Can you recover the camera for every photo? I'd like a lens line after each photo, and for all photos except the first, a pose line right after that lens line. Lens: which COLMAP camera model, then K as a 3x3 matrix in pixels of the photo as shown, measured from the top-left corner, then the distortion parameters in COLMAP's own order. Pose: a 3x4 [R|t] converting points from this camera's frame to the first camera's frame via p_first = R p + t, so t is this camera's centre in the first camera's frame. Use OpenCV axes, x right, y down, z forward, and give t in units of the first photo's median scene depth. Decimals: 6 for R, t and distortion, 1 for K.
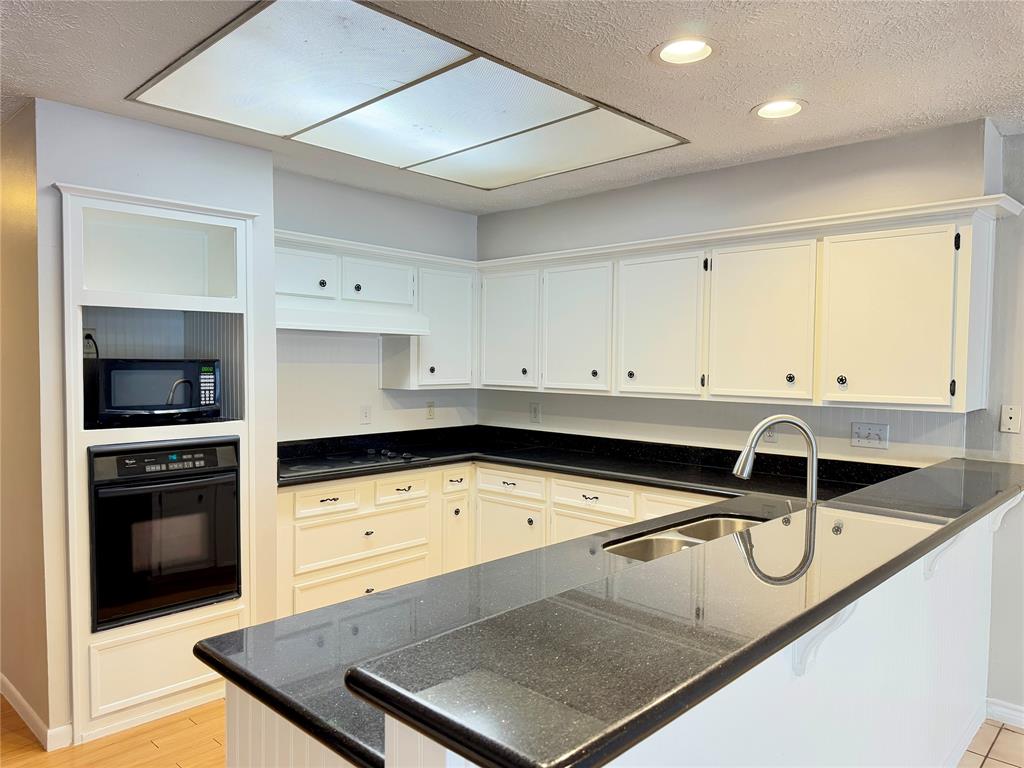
lens RADIAL K [[722.6, 0, 509.6], [0, 722.6, 381.5], [0, 0, 1]] dist [0.079116, -0.119824]
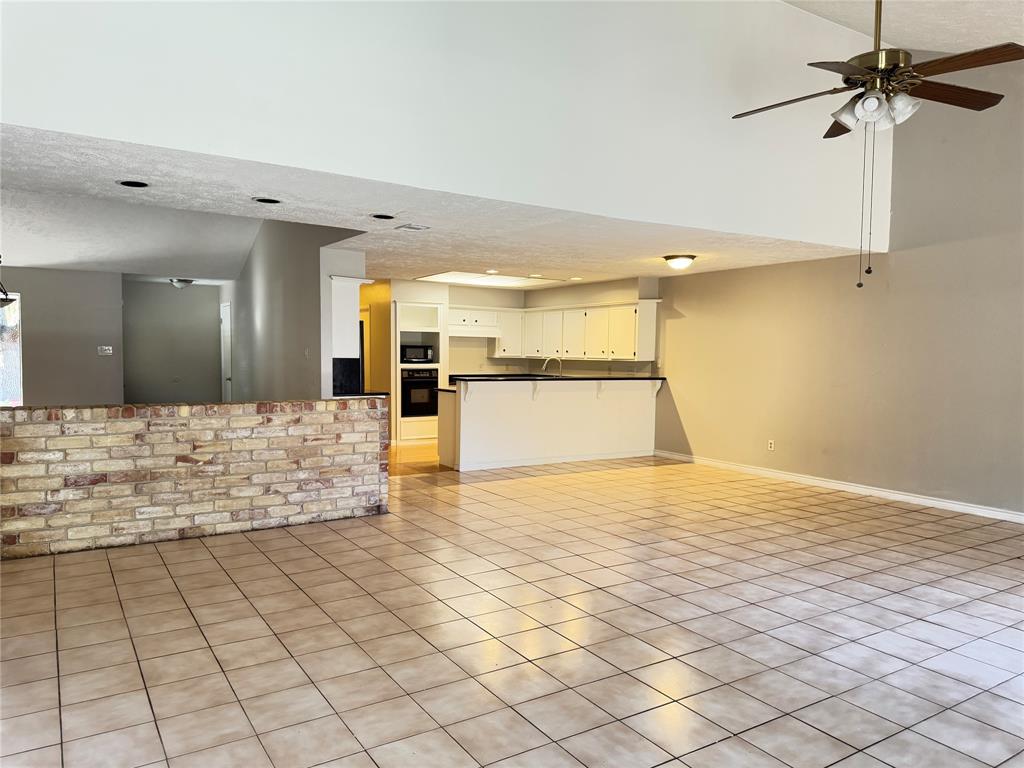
lens RADIAL K [[722.6, 0, 509.6], [0, 722.6, 381.5], [0, 0, 1]] dist [0.079116, -0.119824]
pose [[0.972190, 0.014211, -0.233762, 0.747354], [-0.011682, 0.999857, 0.012200, 0.092678], [0.233902, -0.009130, 0.972217, -2.213417]]
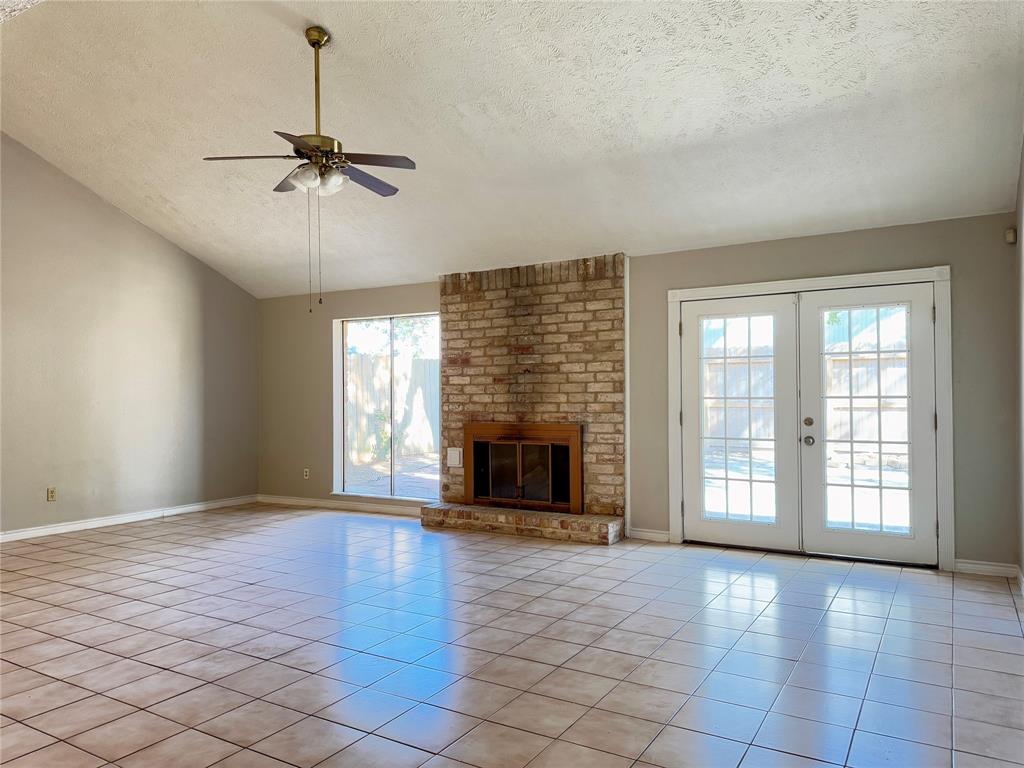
lens RADIAL K [[722.6, 0, 509.6], [0, 722.6, 381.5], [0, 0, 1]] dist [0.079116, -0.119824]
pose [[-0.224028, 0.006355, 0.974562, -0.437488], [0.036816, 0.999320, 0.001947, 0.100458], [-0.973887, 0.036316, -0.224110, -1.062513]]
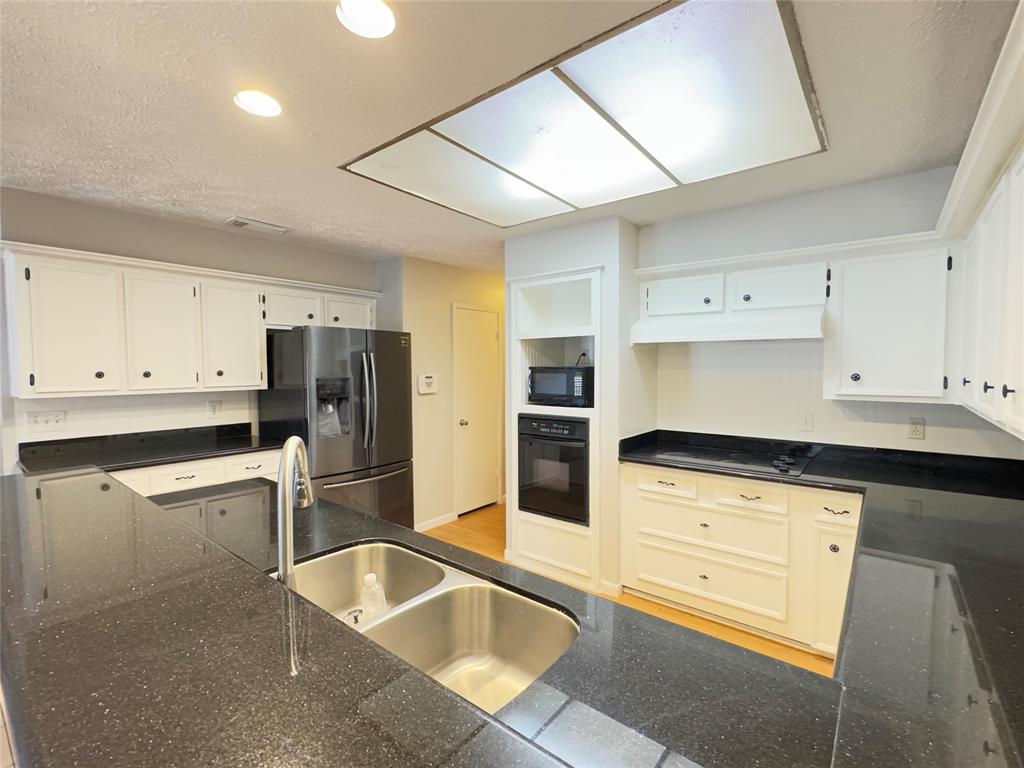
lens RADIAL K [[462.7, 0, 515.2], [0, 462.7, 381.7], [0, 0, 1]] dist [0.000008, -0.000049]
pose [[0.090447, 0.032019, -0.995386, 0.550862], [-0.024890, 0.999244, 0.029881, -0.024763], [0.995590, 0.022073, 0.091176, 0.765796]]
